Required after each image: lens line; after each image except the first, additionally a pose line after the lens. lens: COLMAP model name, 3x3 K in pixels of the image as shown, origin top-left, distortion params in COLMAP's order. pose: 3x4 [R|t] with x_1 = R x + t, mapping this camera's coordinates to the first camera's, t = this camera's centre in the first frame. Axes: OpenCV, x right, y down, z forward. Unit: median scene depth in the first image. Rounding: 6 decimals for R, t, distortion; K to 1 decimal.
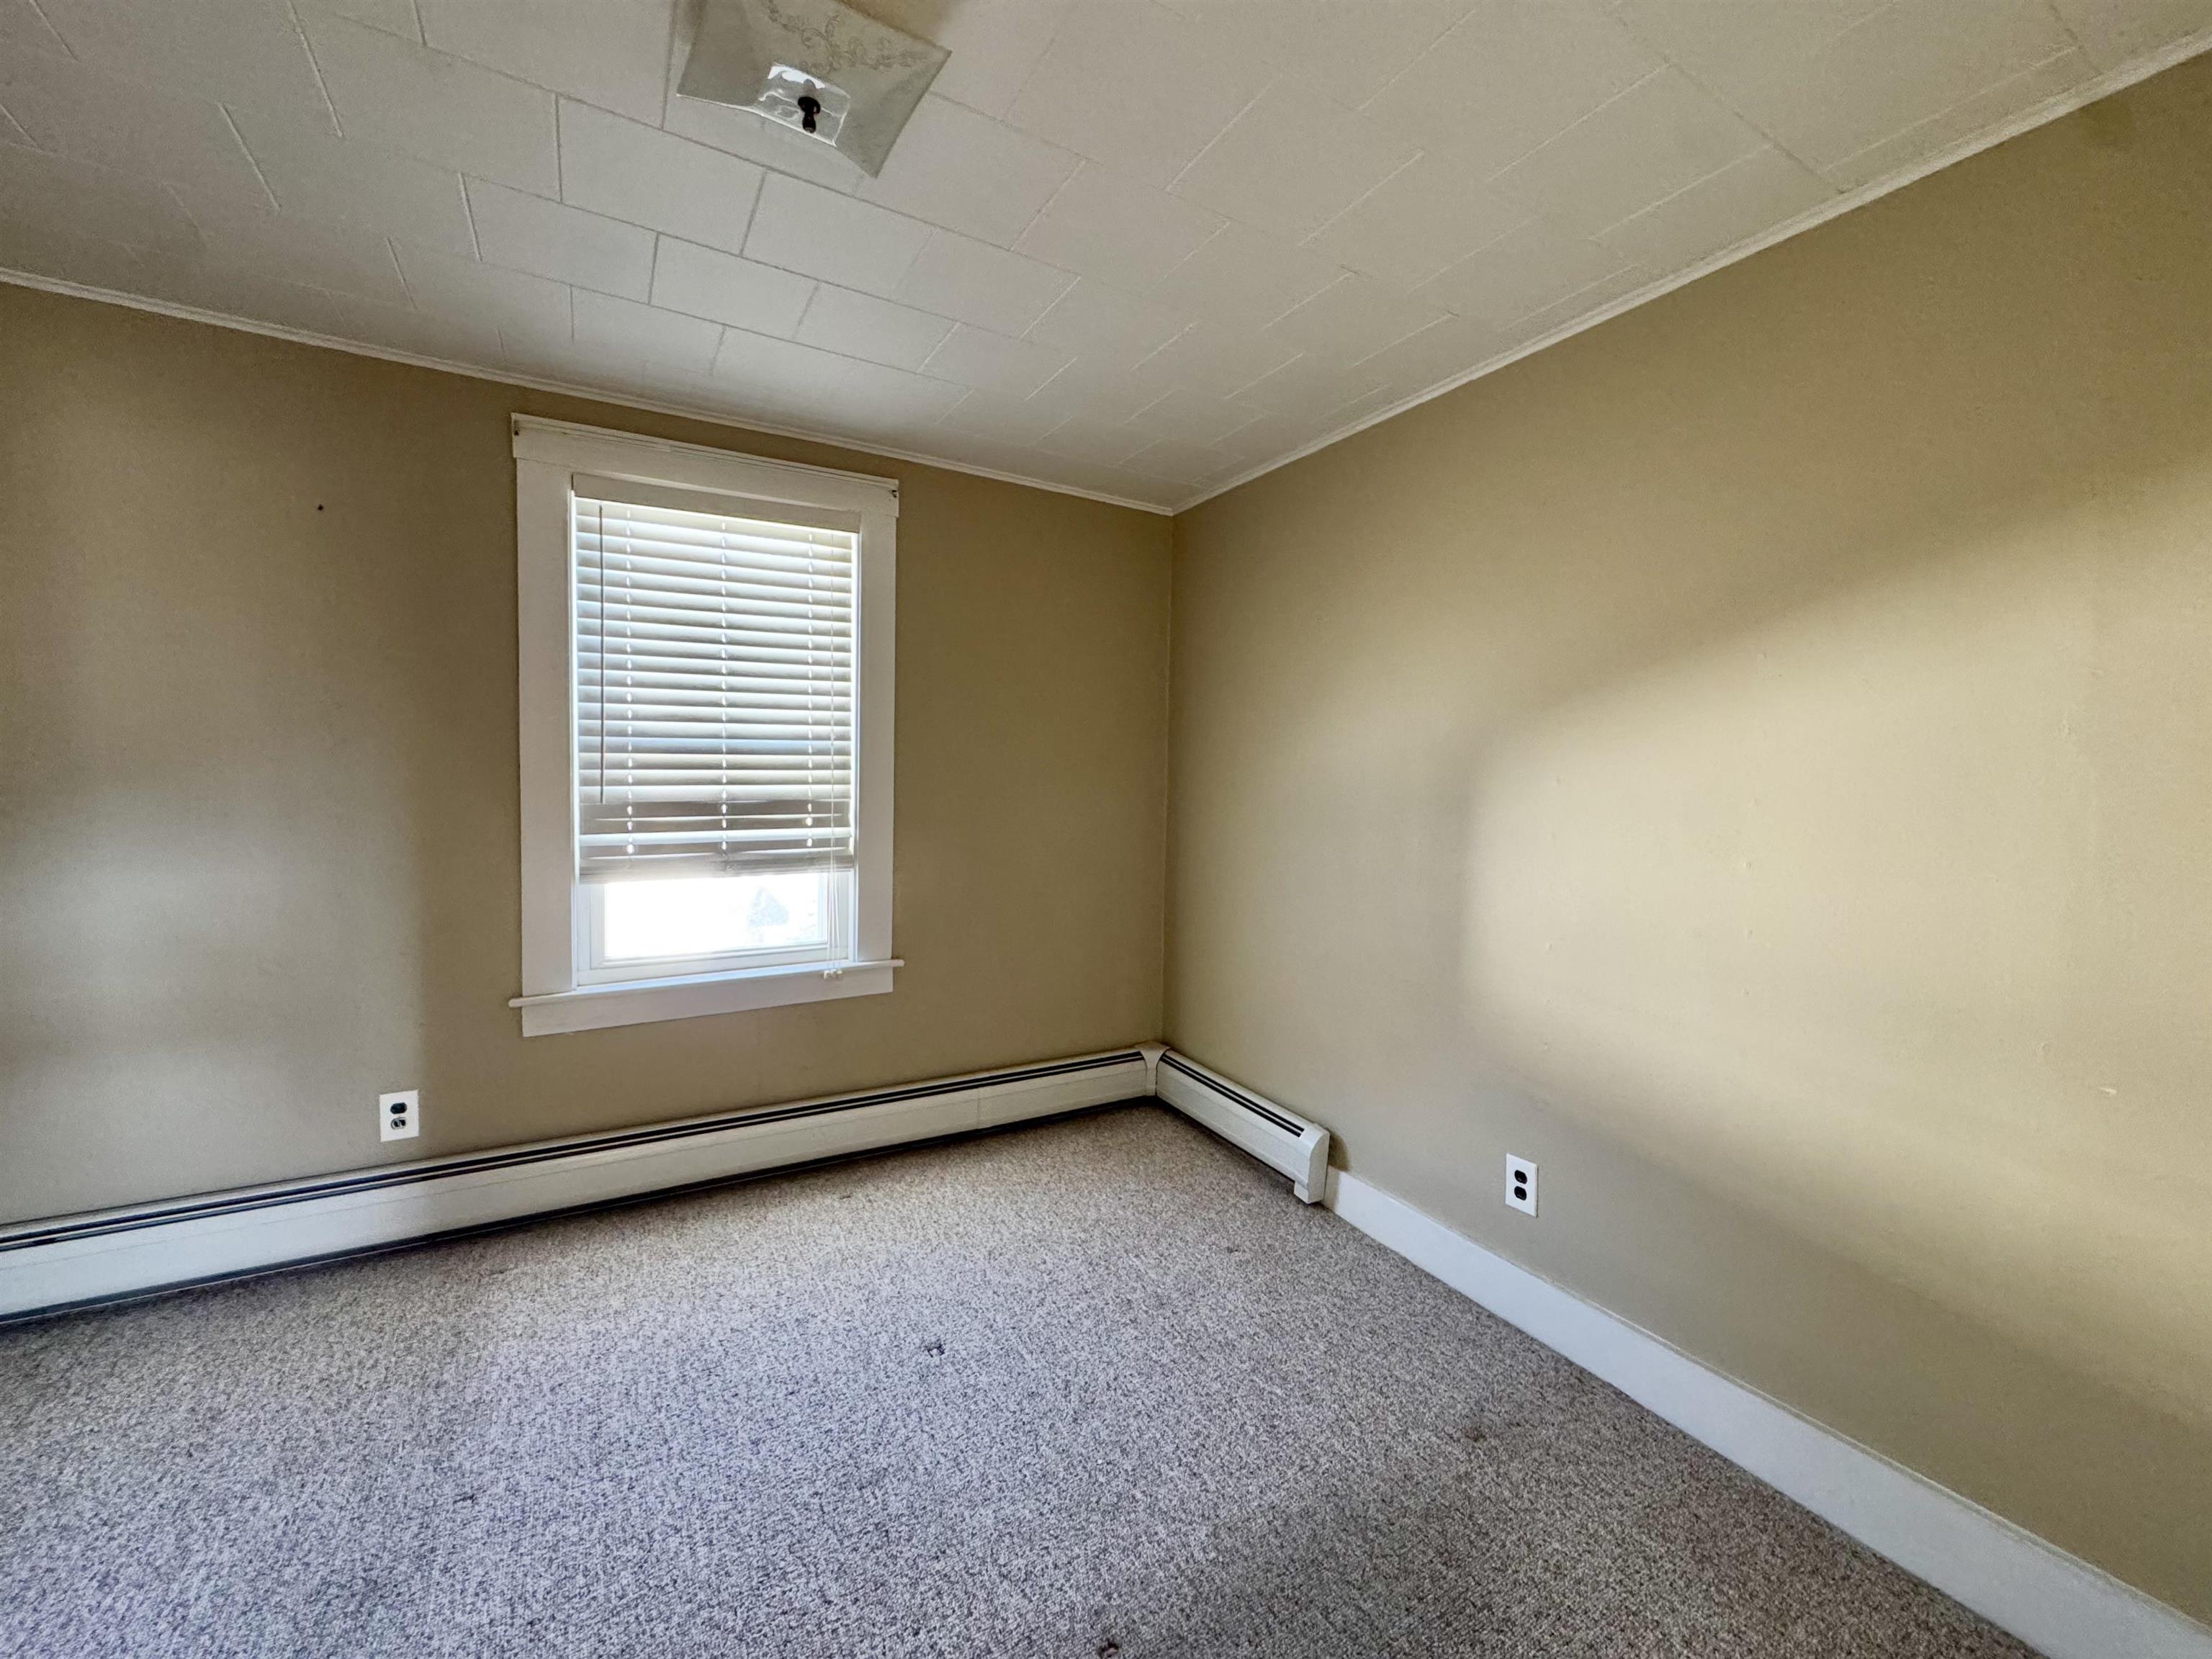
lens RADIAL K [[881.0, 0, 1106.7], [0, 881.0, 827.2], [0, 0, 1]] dist [-0.001133, 0.000062]
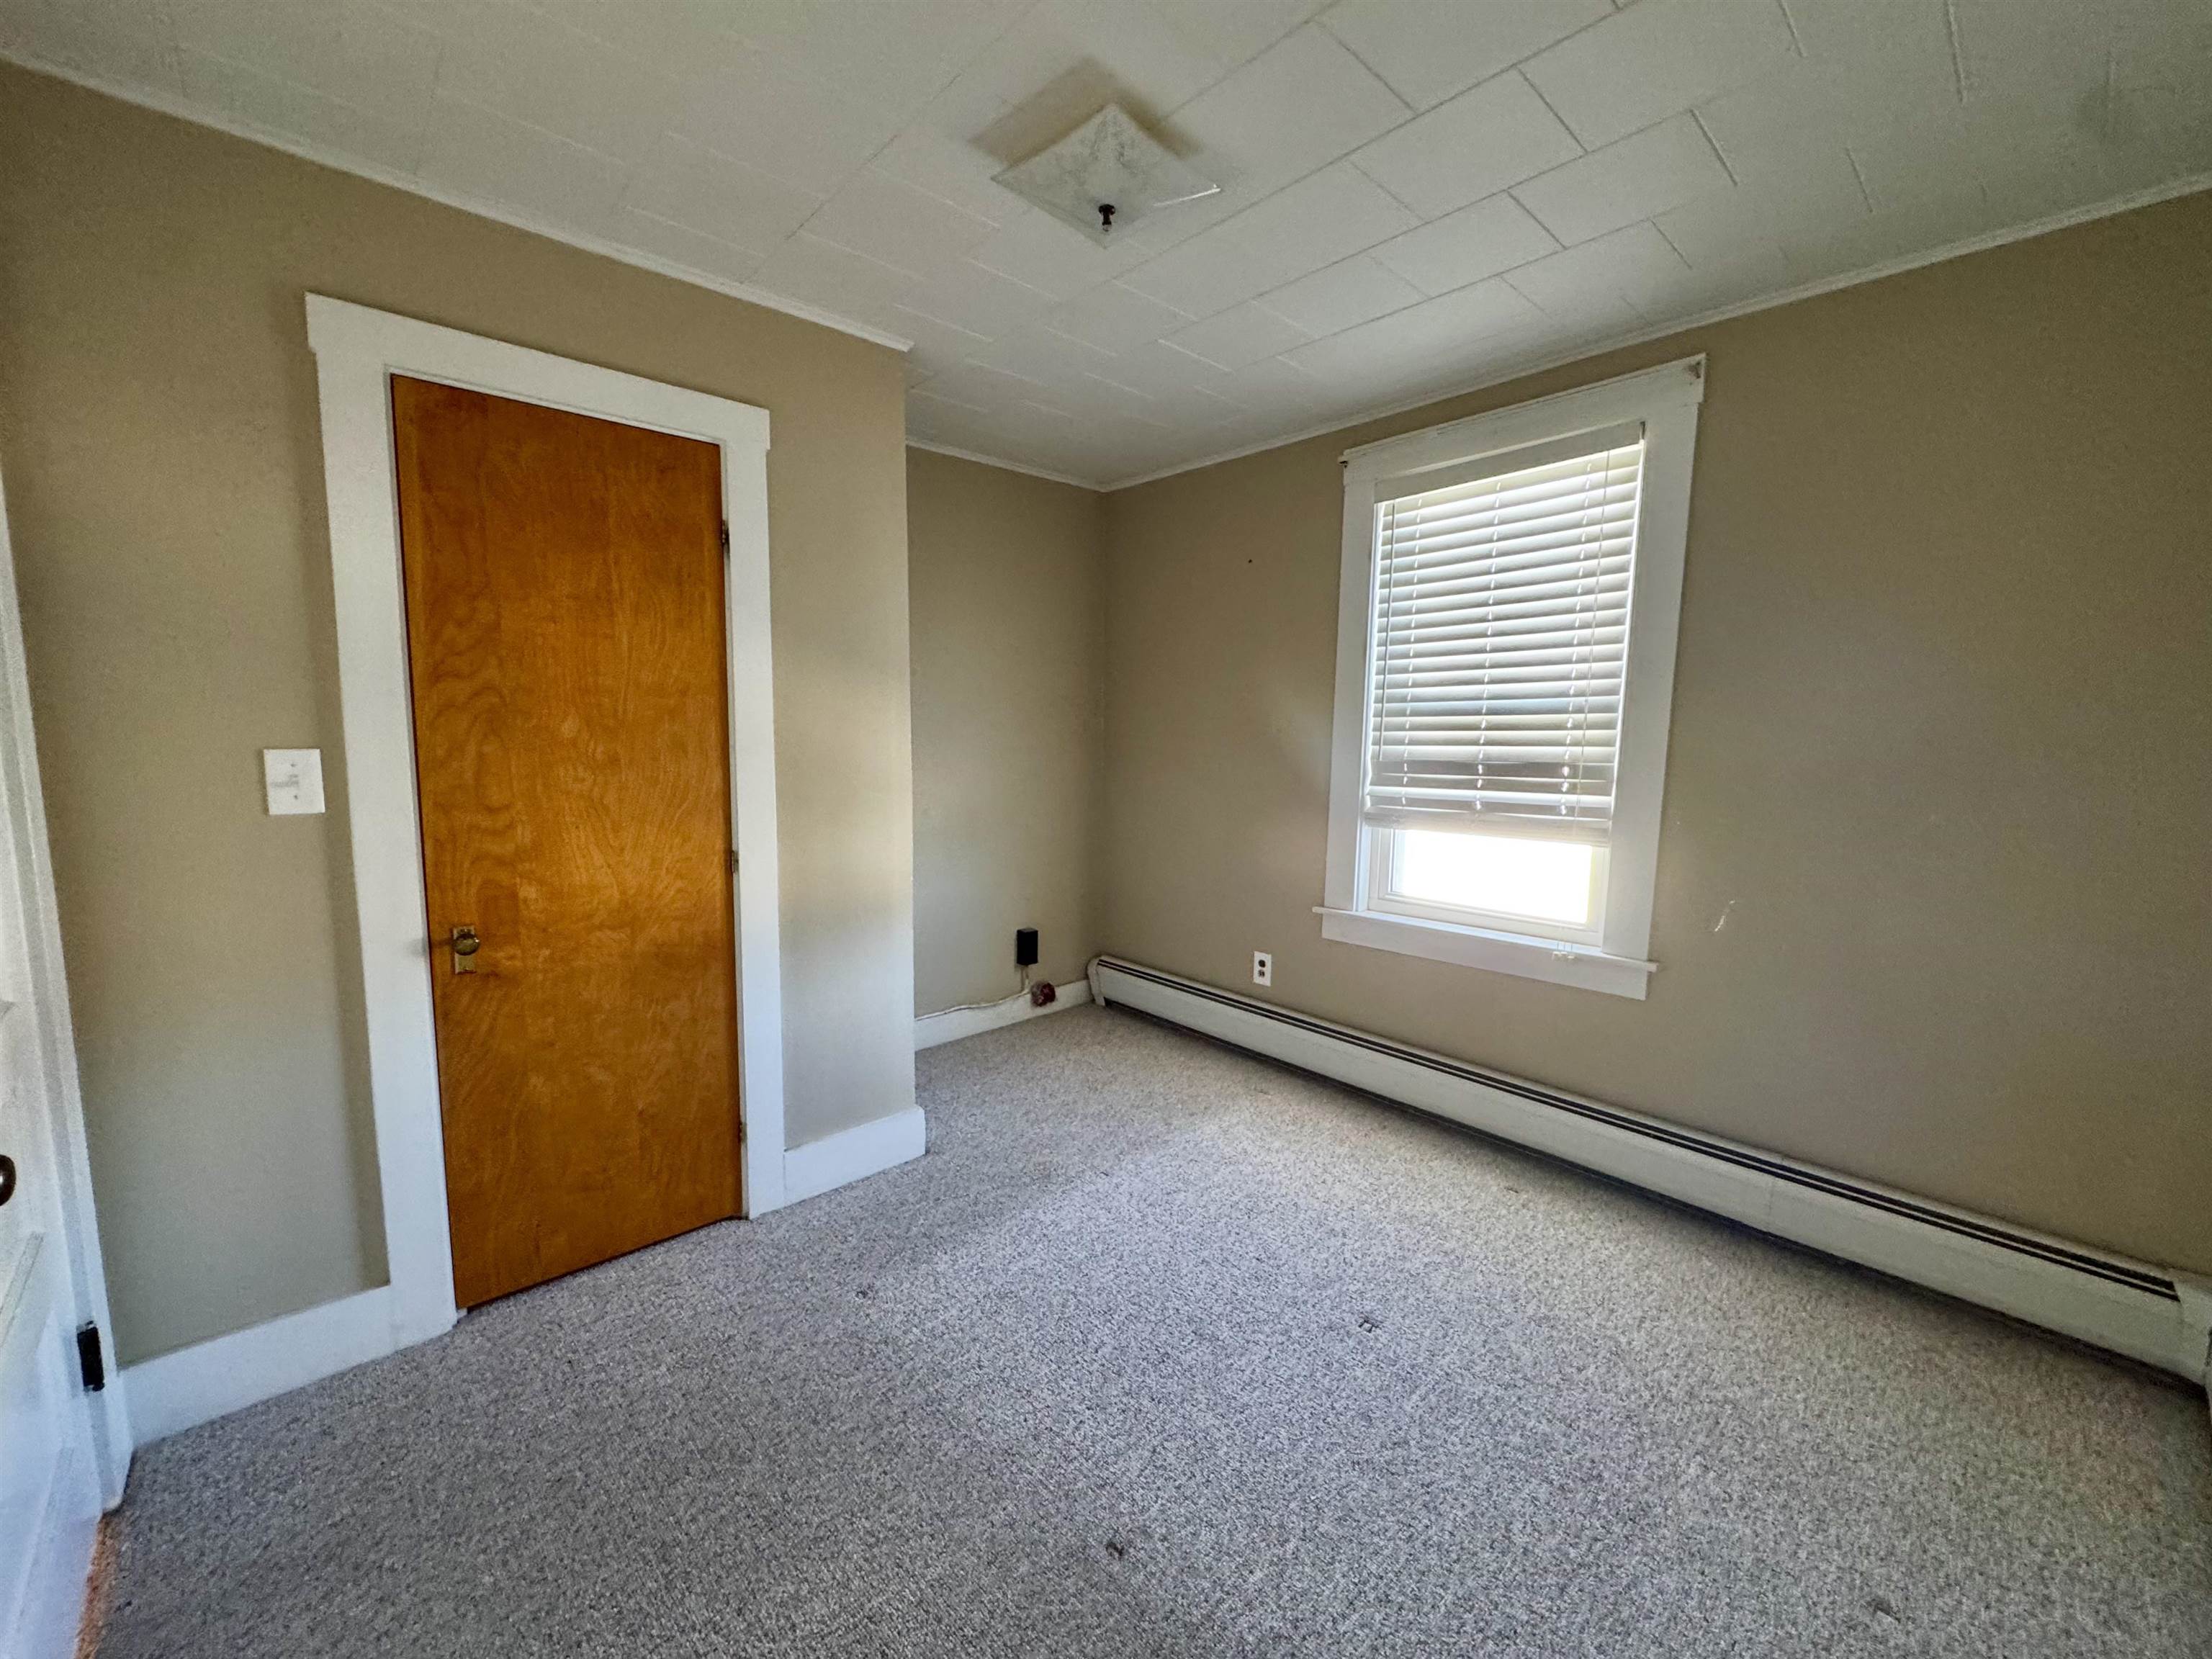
lens RADIAL K [[881.0, 0, 1106.7], [0, 881.0, 827.2], [0, 0, 1]] dist [-0.001133, 0.000062]
pose [[0.208157, 0.094736, -0.973497, 0.478503], [-0.058938, 0.994704, 0.084198, -0.014138], [0.976318, 0.039850, 0.212638, 0.364174]]
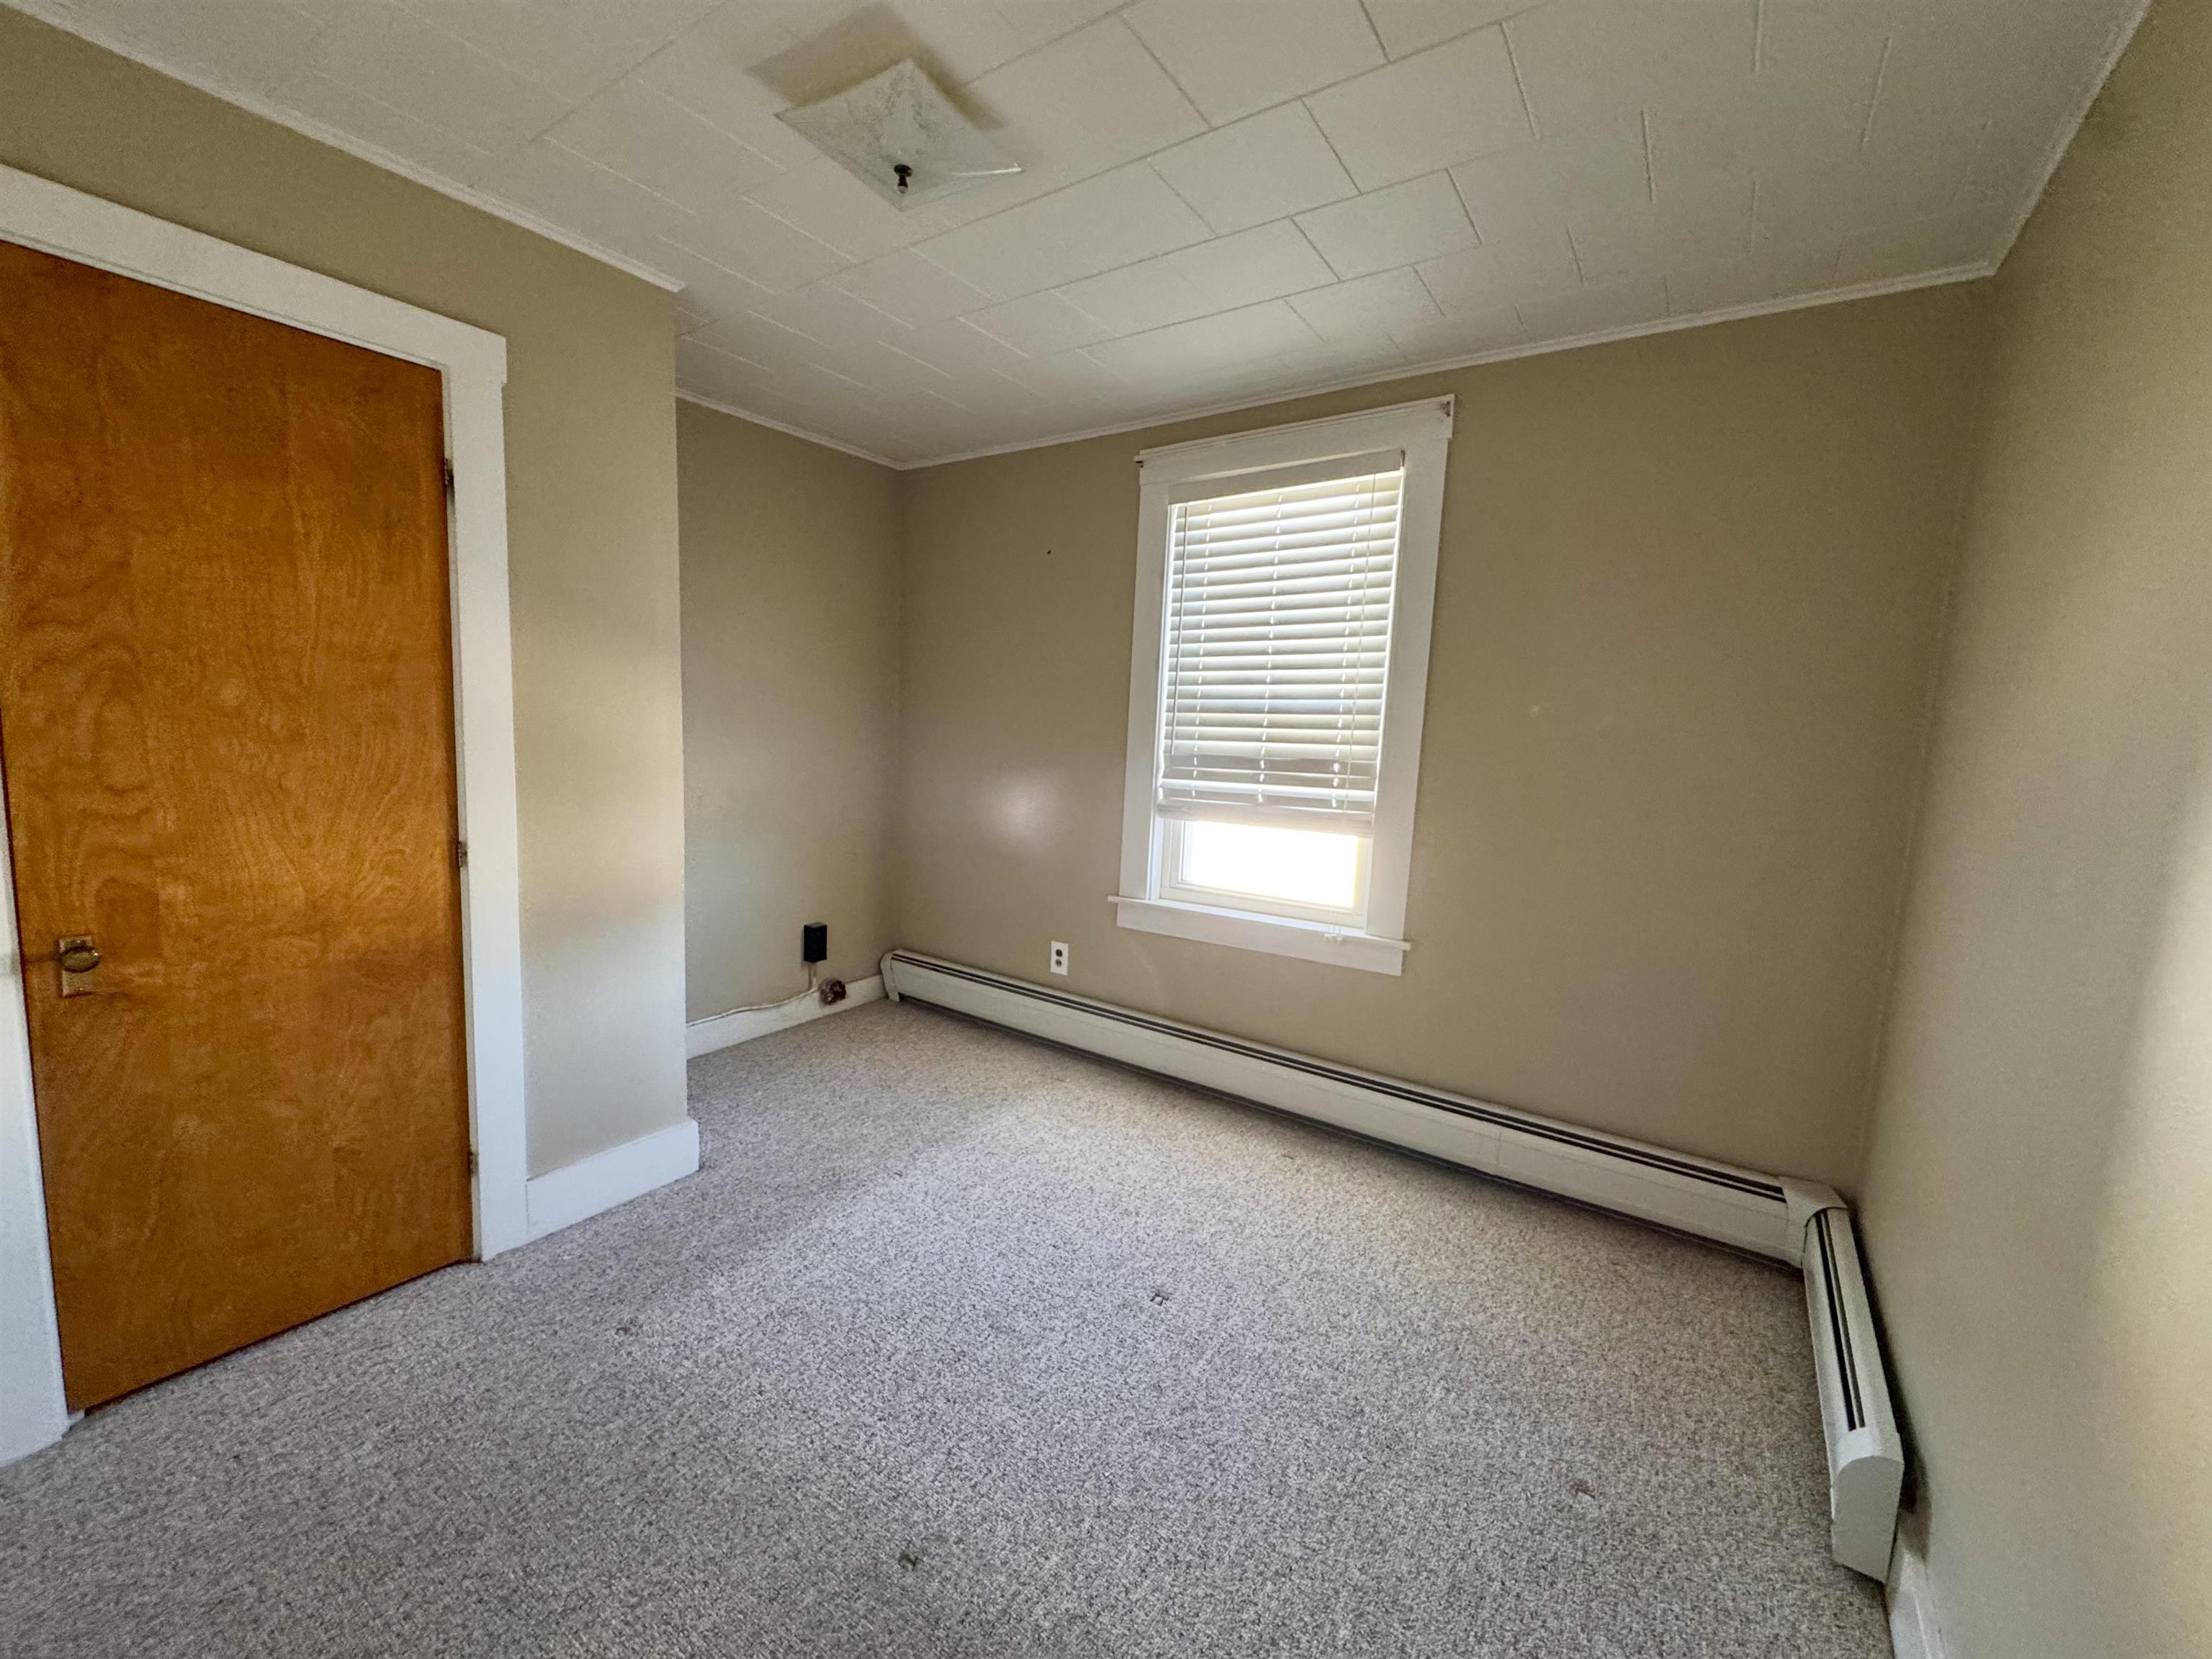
lens RADIAL K [[881.0, 0, 1106.7], [0, 881.0, 827.2], [0, 0, 1]] dist [-0.001133, 0.000062]
pose [[0.423208, 0.105481, -0.899872, 0.471451], [-0.081180, 0.993620, 0.078291, -0.012983], [0.902388, 0.039918, 0.429071, 0.365898]]
